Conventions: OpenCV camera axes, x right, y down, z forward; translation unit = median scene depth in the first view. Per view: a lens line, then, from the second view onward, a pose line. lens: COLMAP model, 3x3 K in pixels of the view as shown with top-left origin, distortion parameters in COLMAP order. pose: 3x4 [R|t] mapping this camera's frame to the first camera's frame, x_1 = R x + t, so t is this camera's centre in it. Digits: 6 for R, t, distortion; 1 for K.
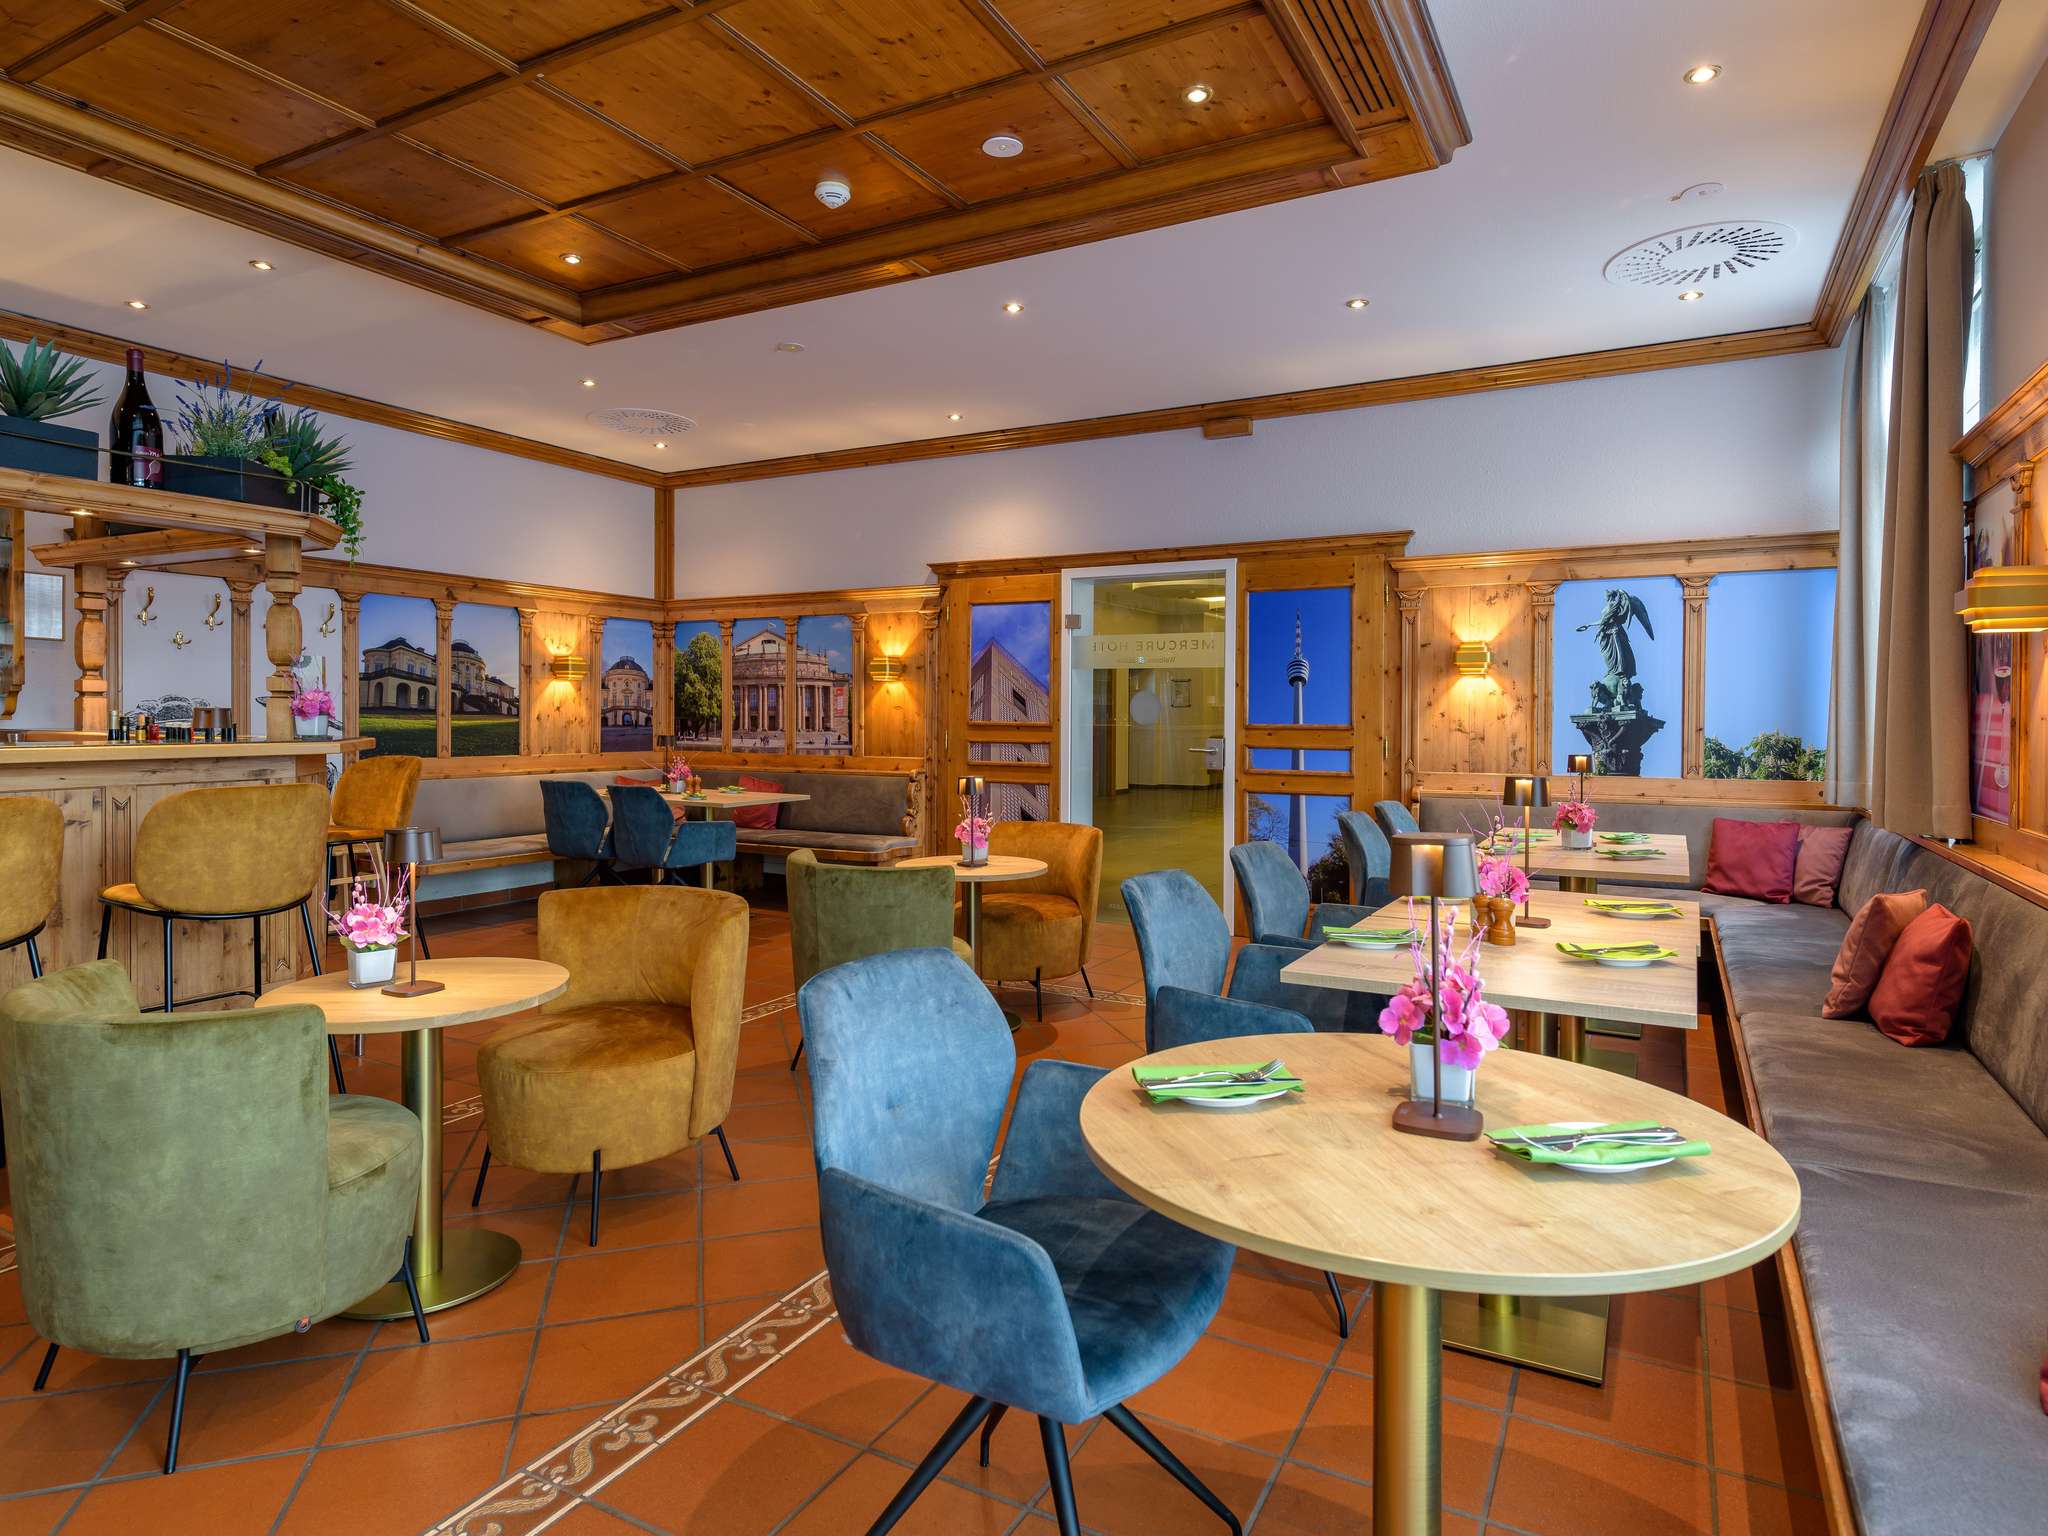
lens RADIAL K [[1136.2, 0, 1032.8], [0, 1136.2, 724.6], [0, 0, 1]] dist [0.015214, -0.012613]
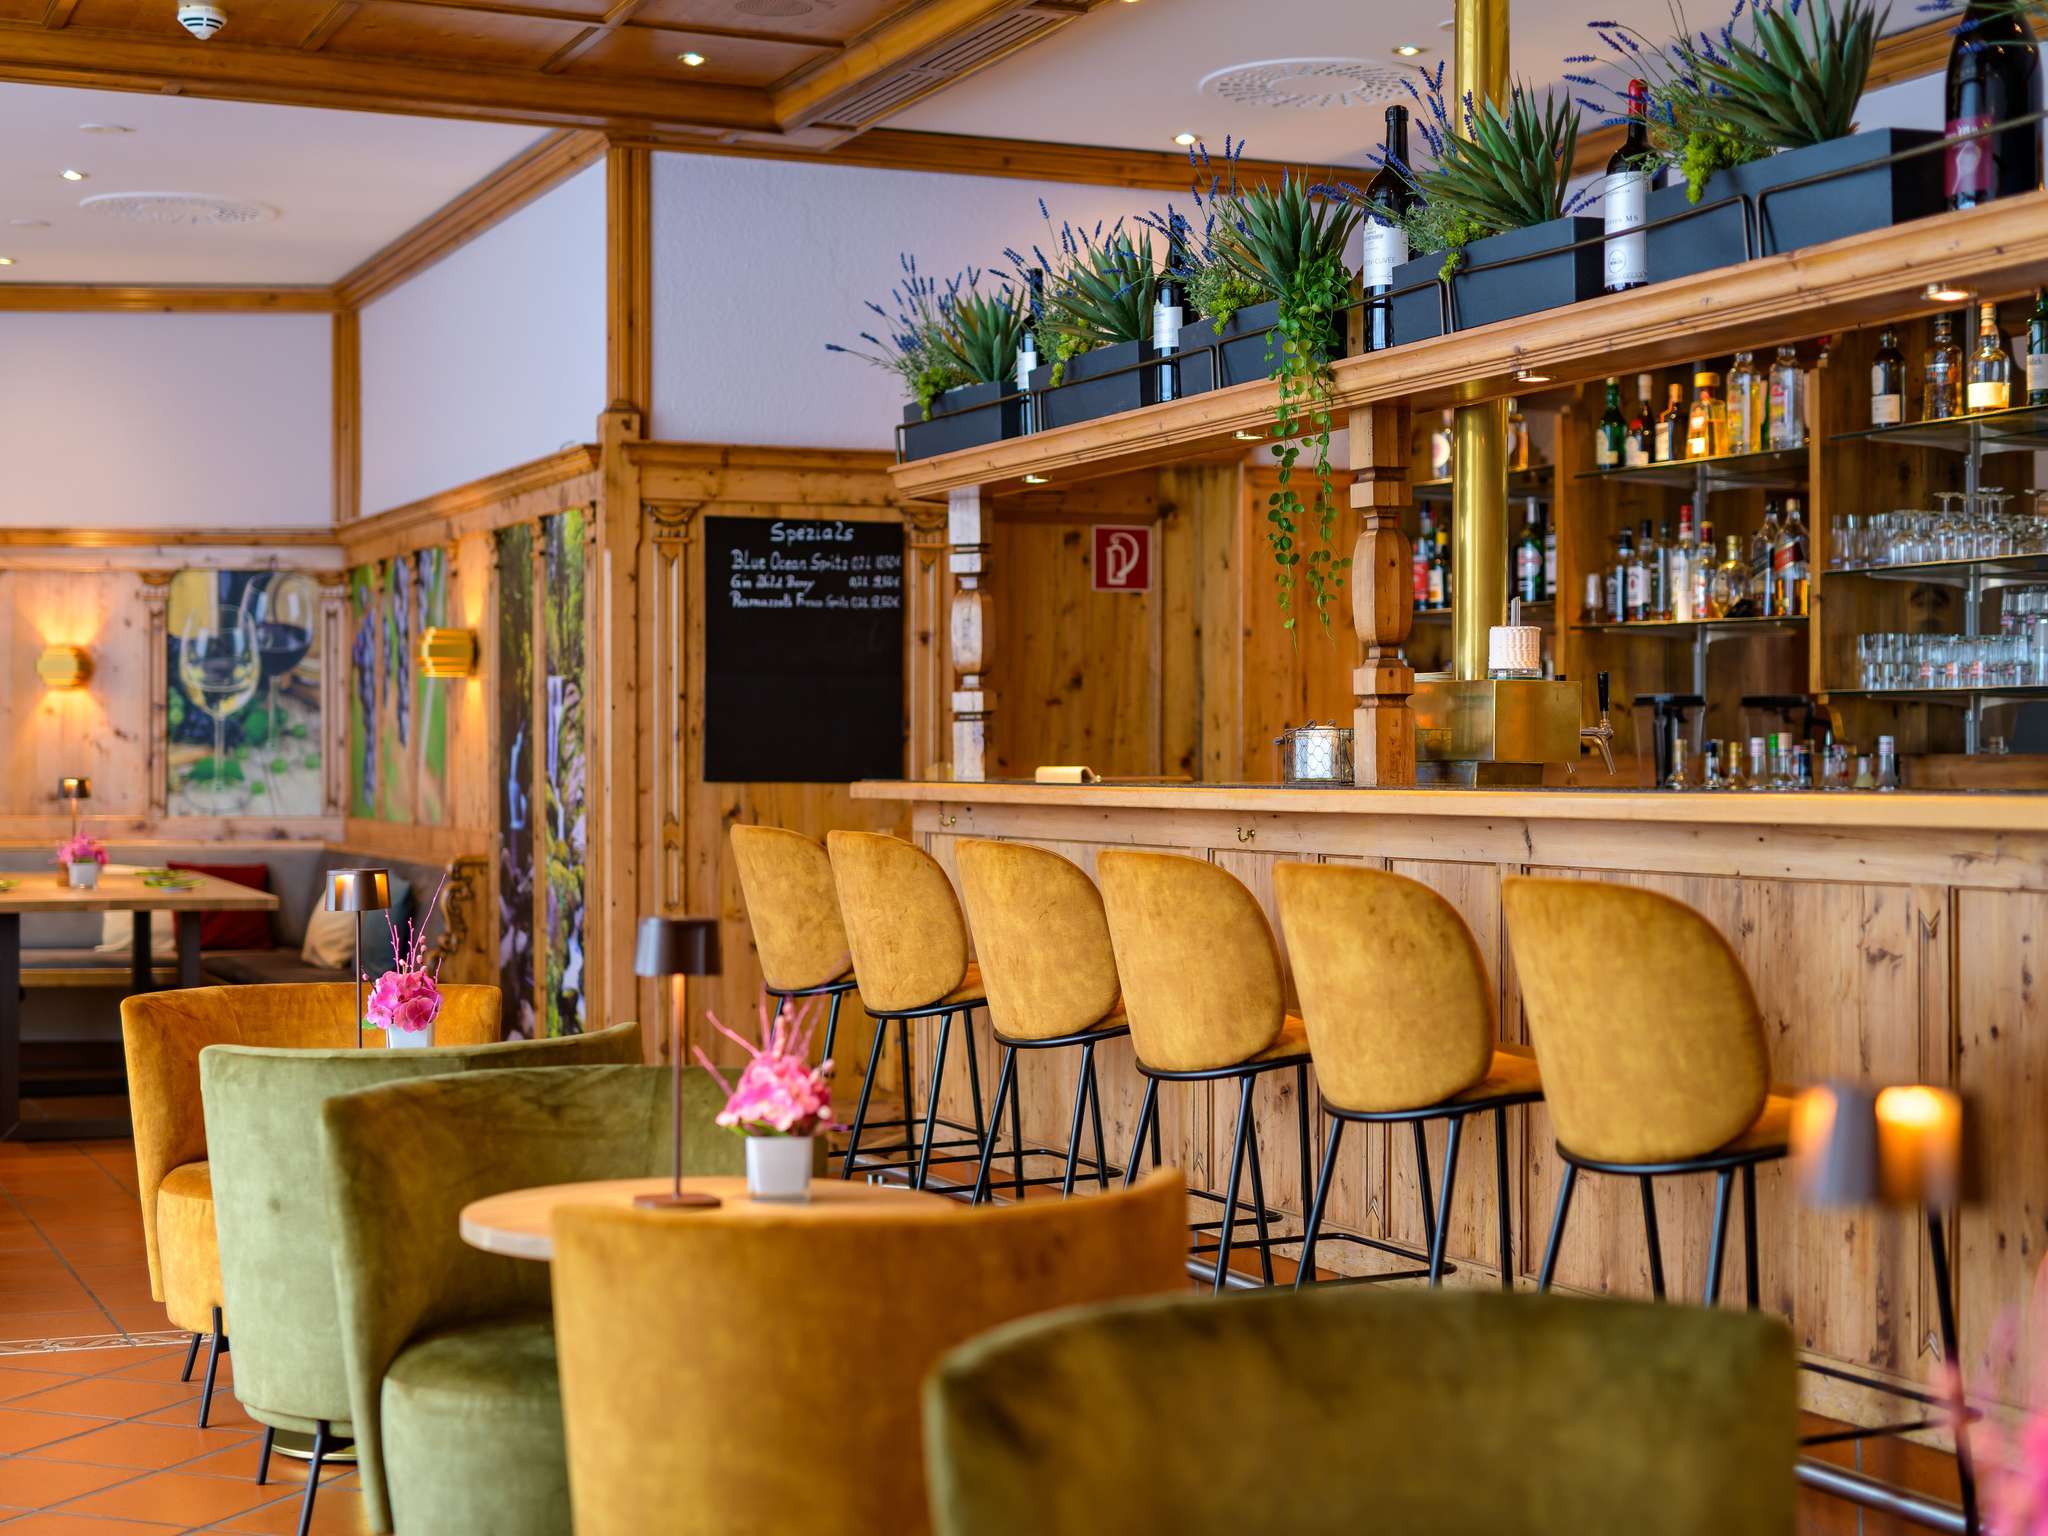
lens RADIAL K [[3227.6, 0, 1024.0], [0, 3227.6, 768.0], [0, 0, 1]] dist [-0.017686, 0.103635]
pose [[-0.632060, -0.004369, -0.774907, 0.251417], [-0.008990, 0.999958, 0.001695, 0.005258], [0.774867, 0.008038, -0.632073, 0.925244]]
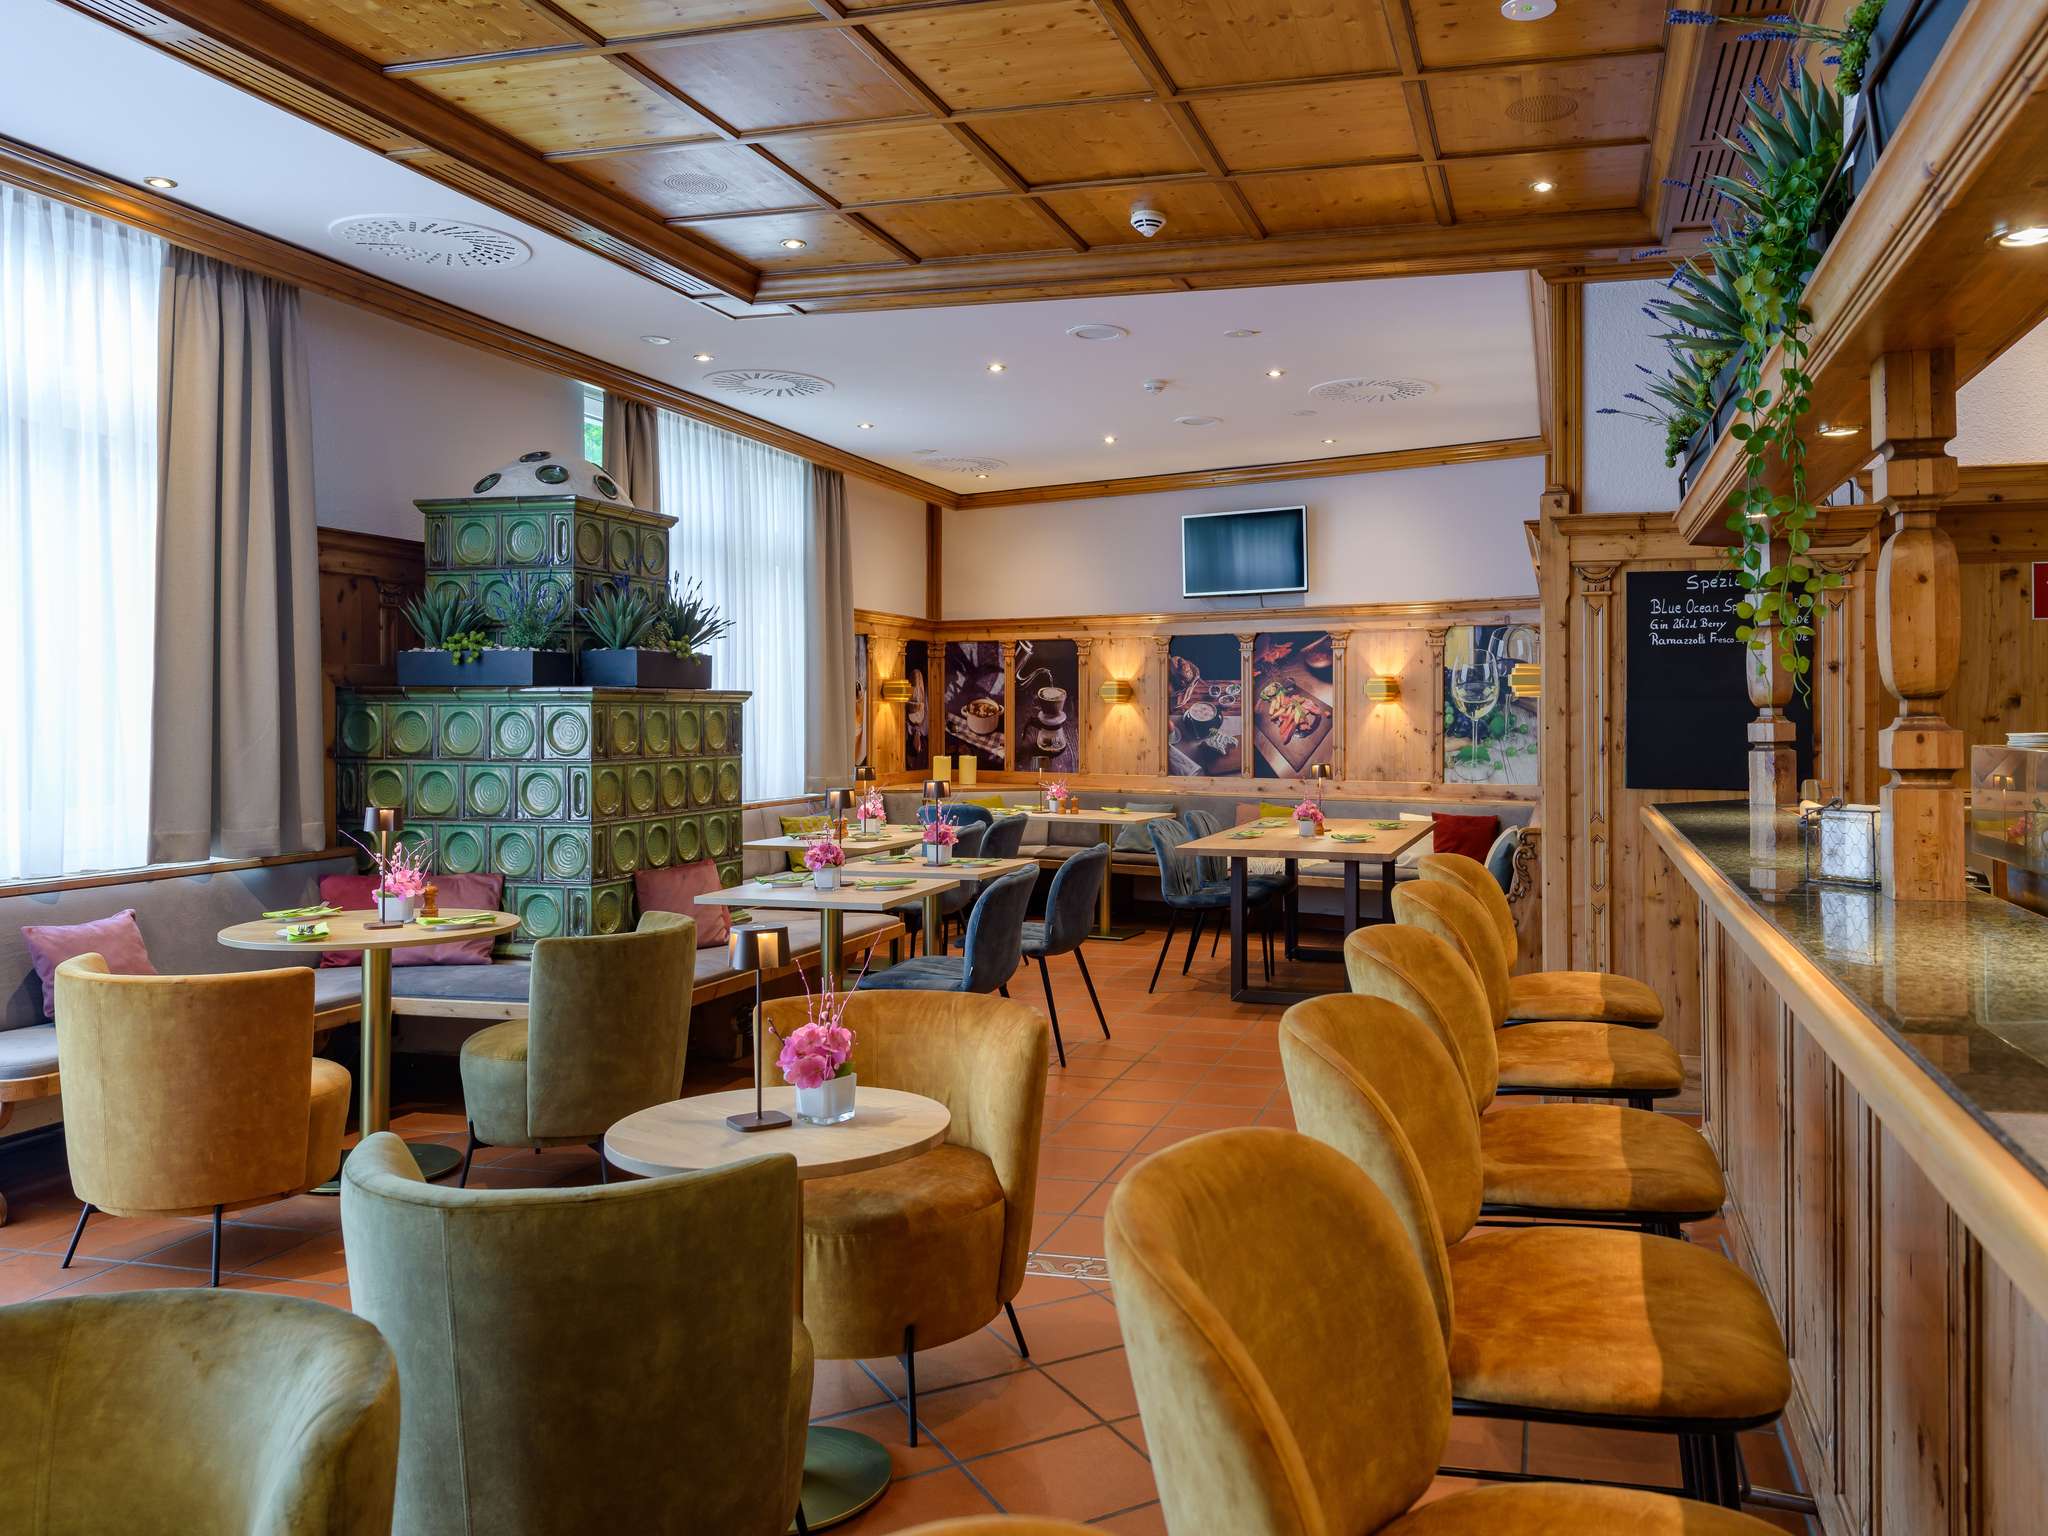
lens RADIAL K [[1555.9, 0, 1163.0], [0, 1555.9, 717.2], [0, 0, 1]] dist [0.032629, -0.004356]
pose [[-0.973291, -0.005928, -0.229496, -0.386462], [-0.007442, 0.999956, 0.005729, -0.030026], [0.229452, 0.007284, -0.973293, 0.658356]]
